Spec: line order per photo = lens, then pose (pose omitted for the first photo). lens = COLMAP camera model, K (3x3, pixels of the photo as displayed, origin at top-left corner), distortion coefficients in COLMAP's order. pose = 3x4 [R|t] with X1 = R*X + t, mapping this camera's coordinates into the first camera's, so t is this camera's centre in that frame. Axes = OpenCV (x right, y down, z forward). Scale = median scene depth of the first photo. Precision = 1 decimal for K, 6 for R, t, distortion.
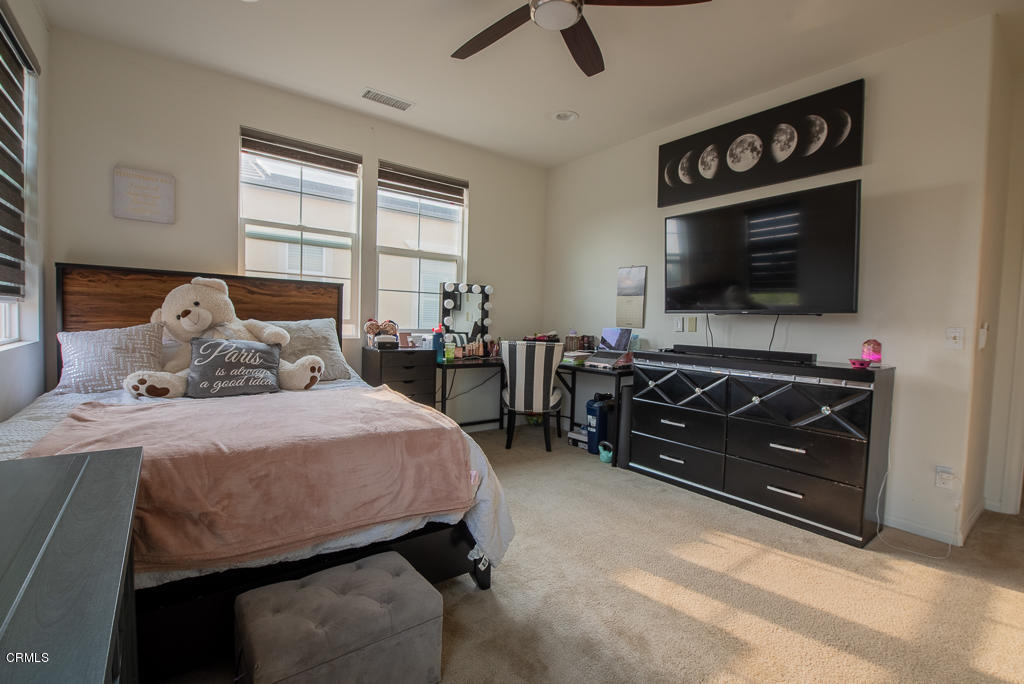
lens RADIAL K [[446.2, 0, 511.4], [0, 446.2, 339.9], [0, 0, 1]] dist [0.000616, 0.000237]
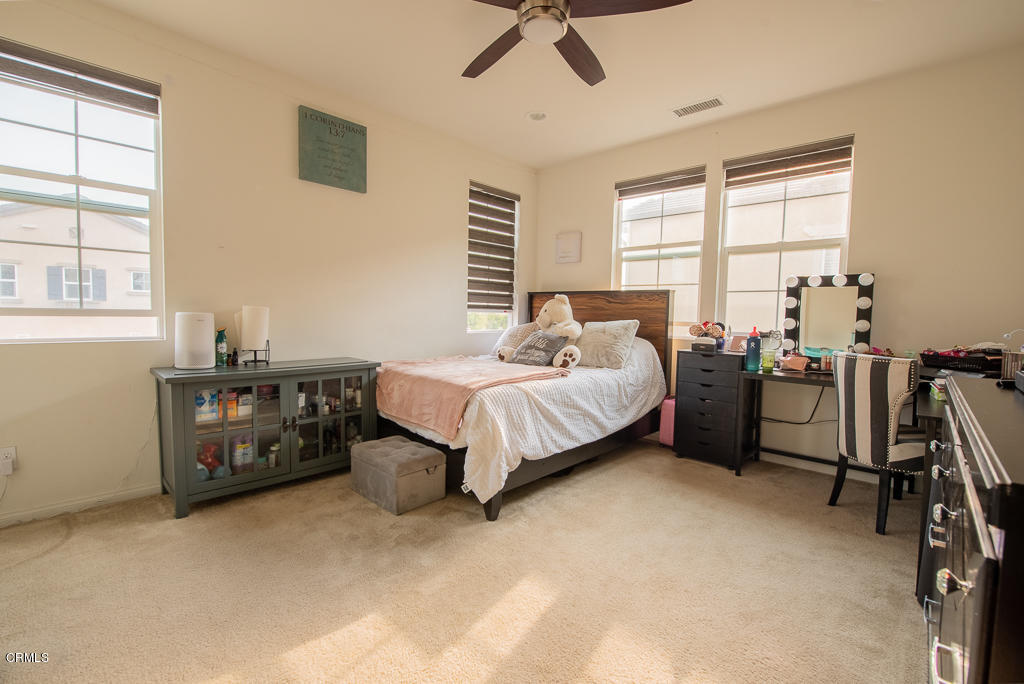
lens RADIAL K [[425.6, 0, 512.0], [0, 425.6, 342.0], [0, 0, 1]] dist [-0.000714, -0.000064]
pose [[0.216000, 0.039372, -0.975599, 0.570611], [-0.057415, 0.997970, 0.027563, -0.001804], [0.974704, 0.050061, 0.217822, 0.378510]]
